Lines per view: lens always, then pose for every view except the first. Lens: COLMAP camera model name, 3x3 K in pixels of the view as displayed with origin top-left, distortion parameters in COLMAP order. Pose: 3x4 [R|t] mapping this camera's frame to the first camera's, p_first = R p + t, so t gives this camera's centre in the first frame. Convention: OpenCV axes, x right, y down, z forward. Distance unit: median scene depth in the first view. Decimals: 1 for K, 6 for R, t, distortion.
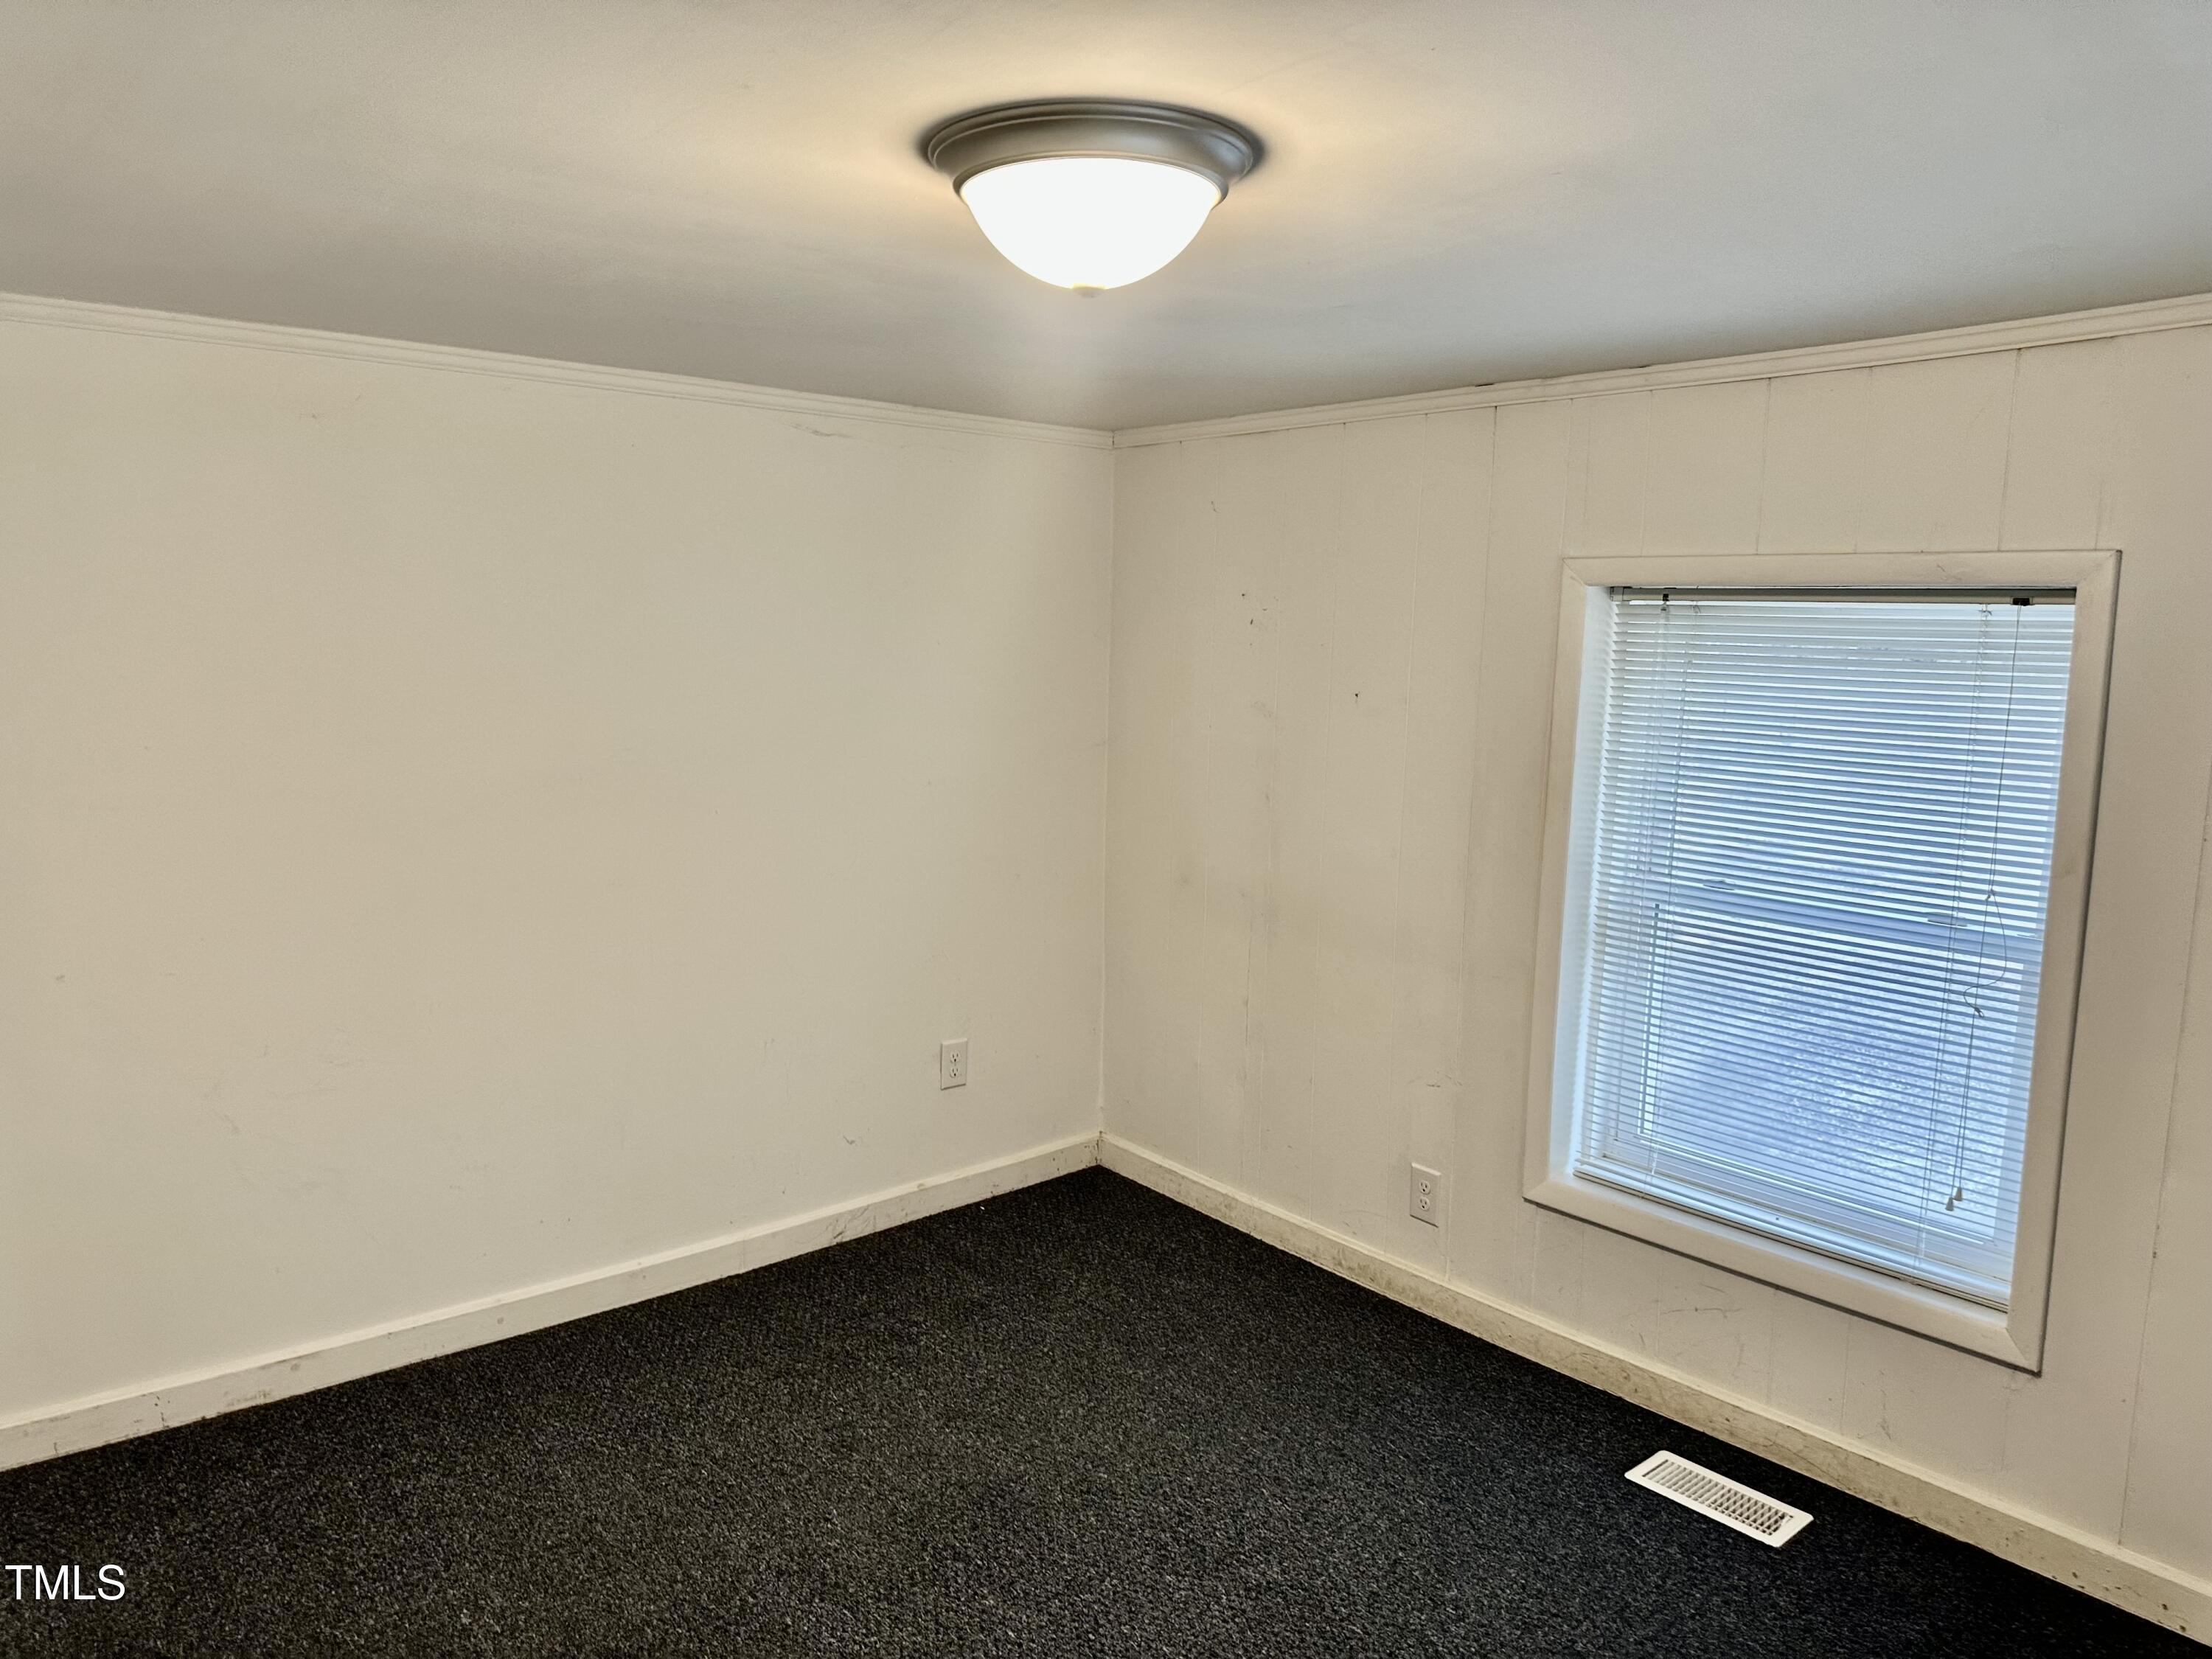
lens RADIAL K [[1545.4, 0, 1103.4], [0, 1545.4, 826.2], [0, 0, 1]] dist [0.002239, -0.000034]
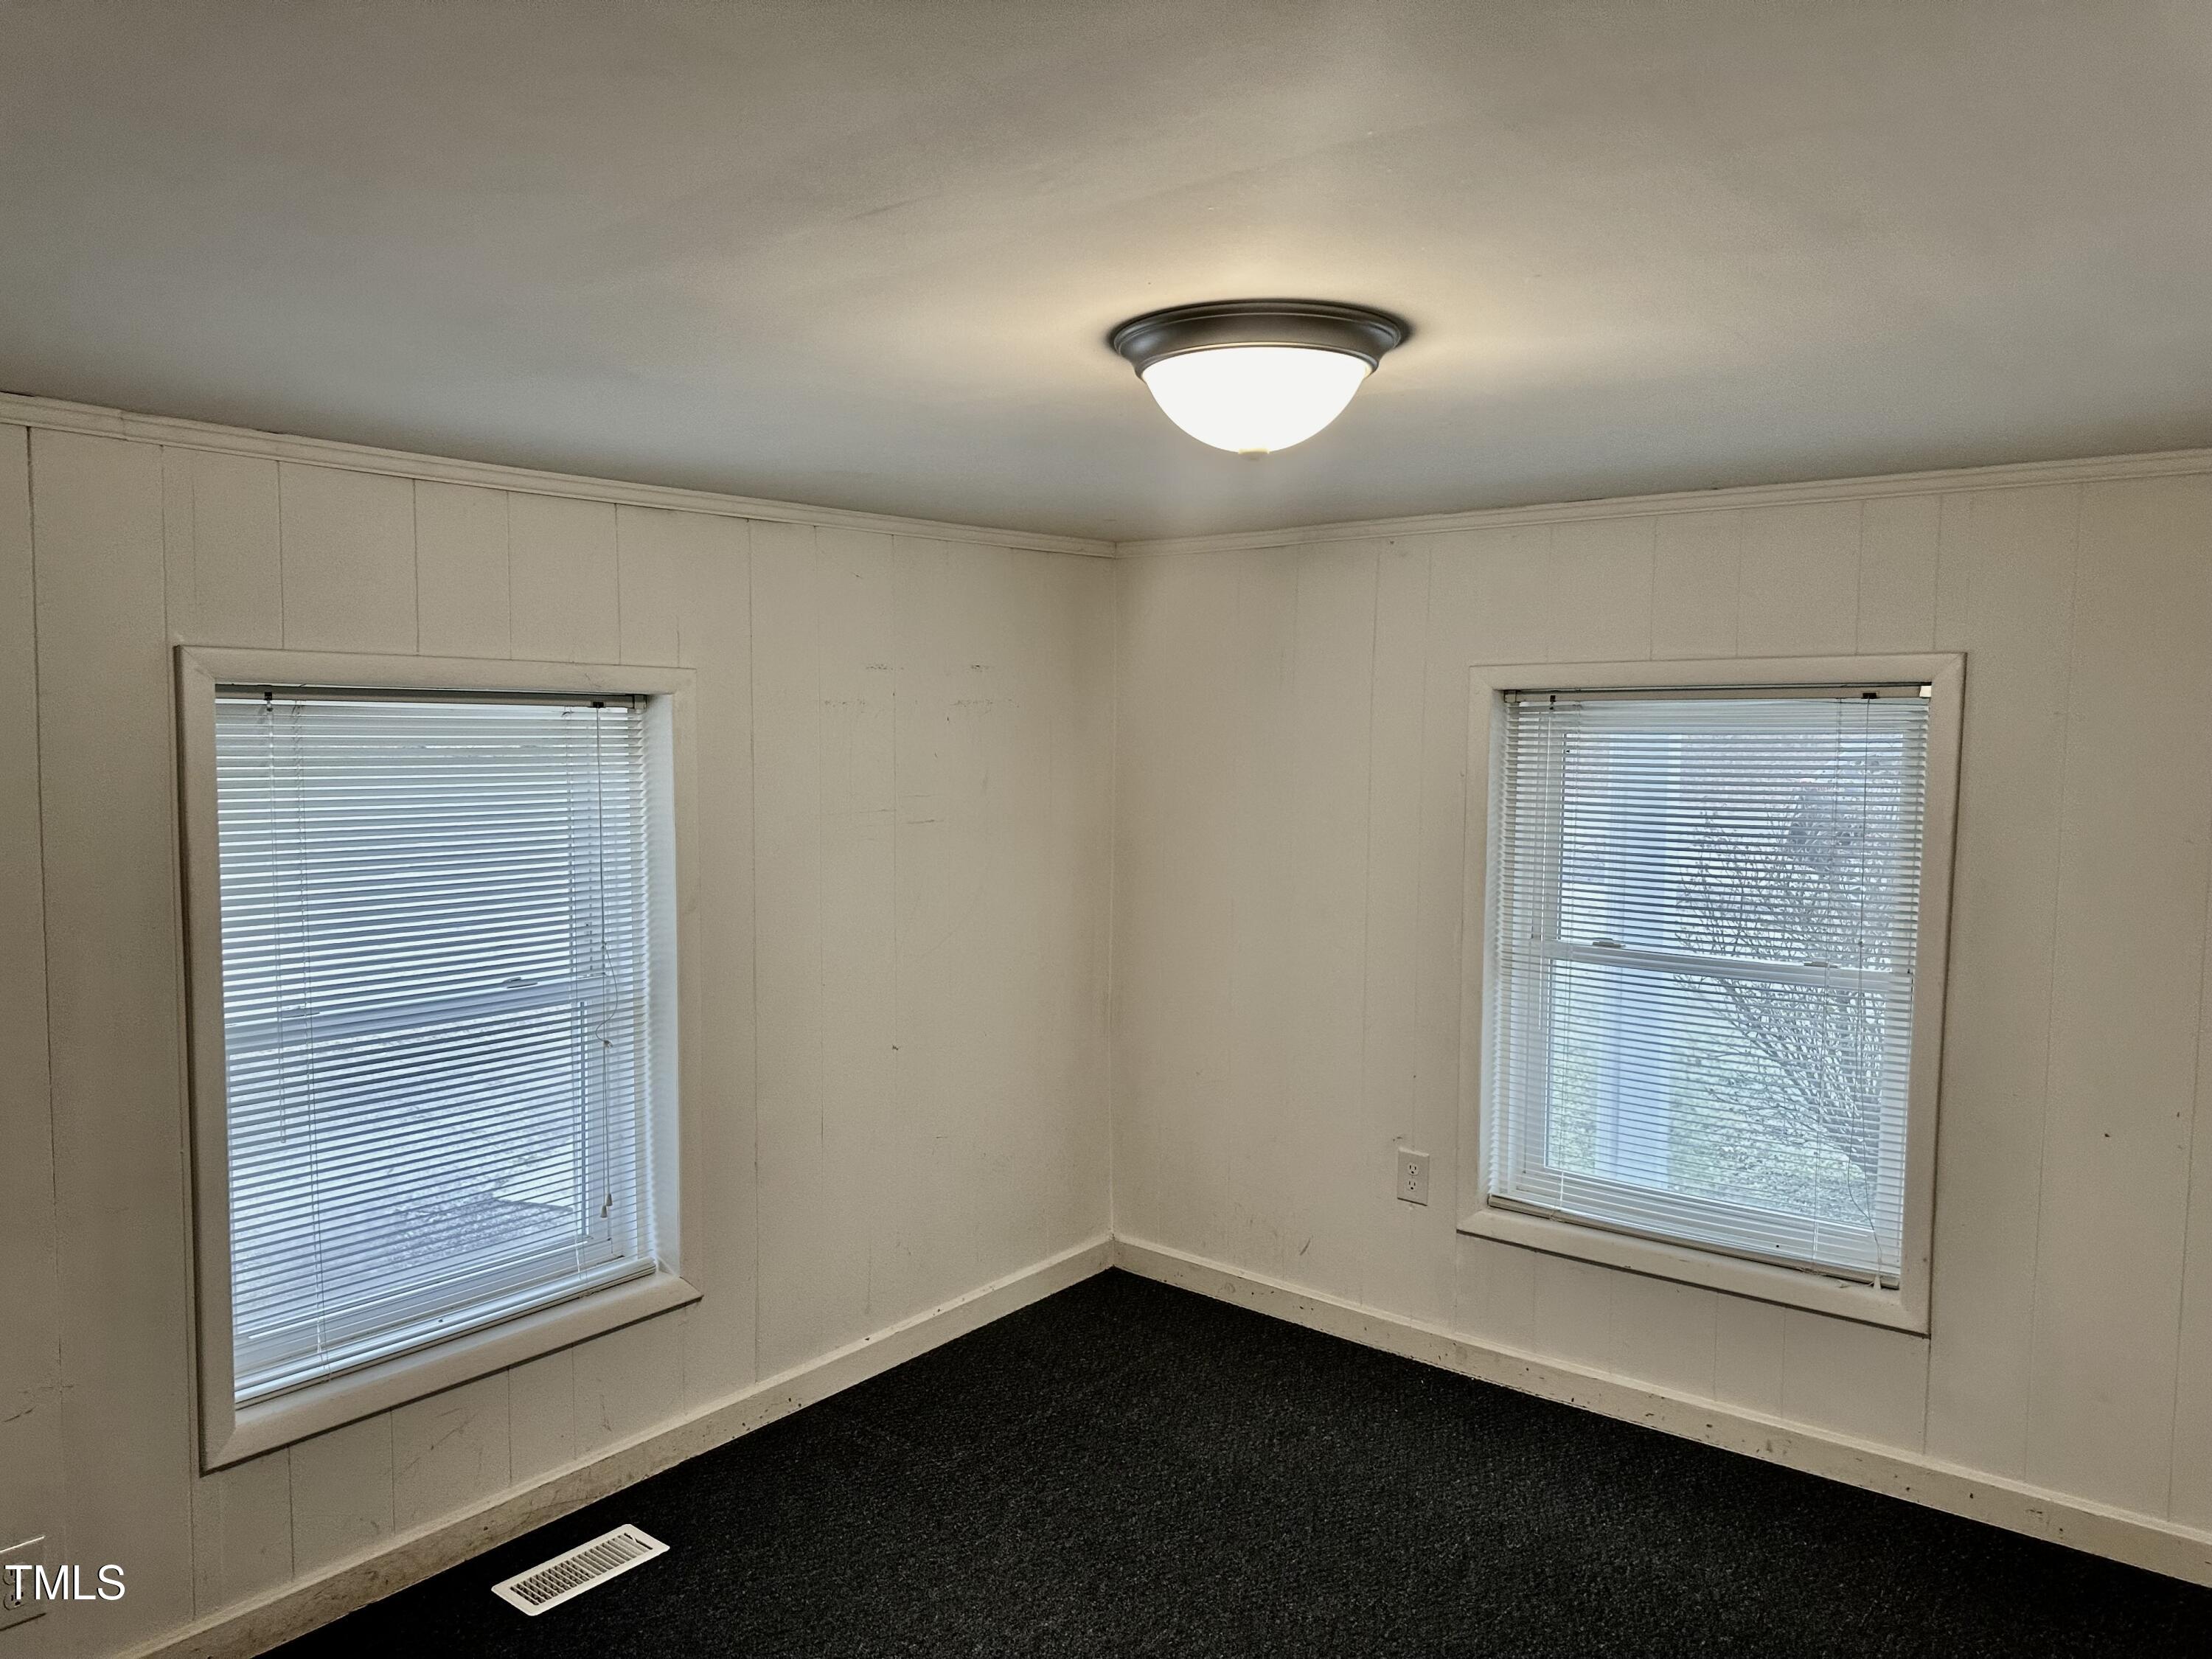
lens RADIAL K [[1545.4, 0, 1103.6], [0, 1545.4, 833.4], [0, 0, 1]] dist [0.002239, -0.000034]
pose [[-0.187445, -0.079656, 0.979040, -0.624358], [0.131513, 0.985698, 0.105377, -0.108905], [-0.973431, 0.148509, -0.174288, 0.754196]]
